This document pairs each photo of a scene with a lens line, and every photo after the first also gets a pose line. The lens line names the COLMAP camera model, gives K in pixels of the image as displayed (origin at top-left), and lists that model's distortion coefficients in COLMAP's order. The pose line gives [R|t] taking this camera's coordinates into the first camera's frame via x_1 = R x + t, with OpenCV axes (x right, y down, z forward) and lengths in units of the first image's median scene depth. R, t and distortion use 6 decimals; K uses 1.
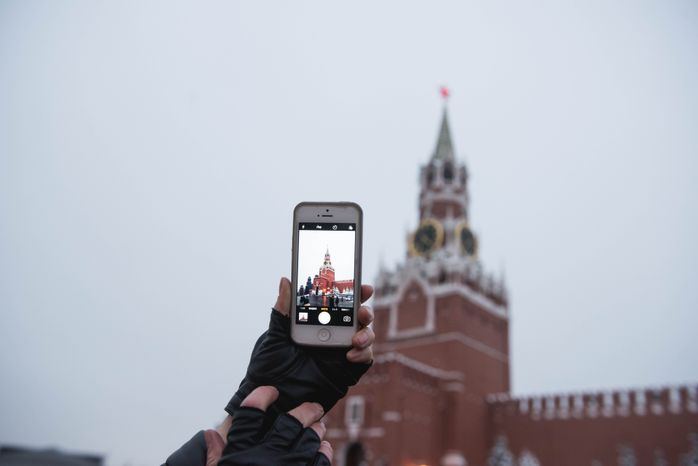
lens RADIAL K [[597.2, 0, 349.0], [0, 597.2, 233.0], [0, 0, 1]] dist [-0.000693, 0.001450]
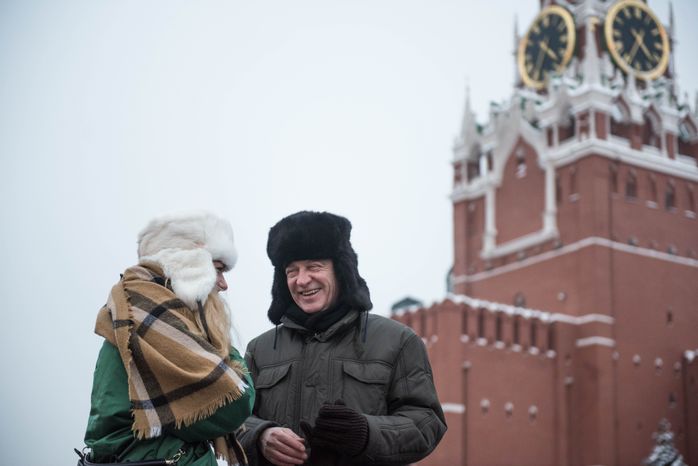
lens RADIAL K [[1327.2, 0, 348.3], [0, 1327.2, 238.4], [0, 0, 1]] dist [0.152865, -0.411805]
pose [[0.965553, -0.118670, -0.231571, 0.214459], [0.154113, 0.977873, 0.141469, -0.017408], [0.209659, -0.172284, 0.962477, -0.104237]]
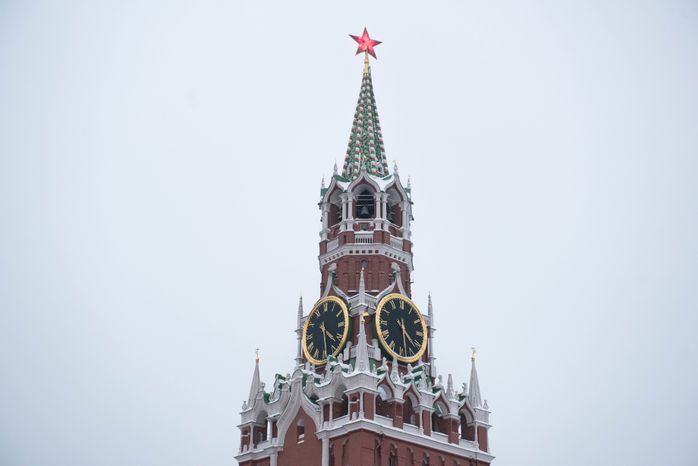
lens RADIAL K [[1327.2, 0, 348.3], [0, 1327.2, 238.4], [0, 0, 1]] dist [0.152865, -0.411805]
pose [[0.993020, -0.102216, -0.058850, 0.242396], [0.103146, 0.994581, 0.012984, -0.094396], [0.057204, -0.018964, 0.998182, -0.258512]]
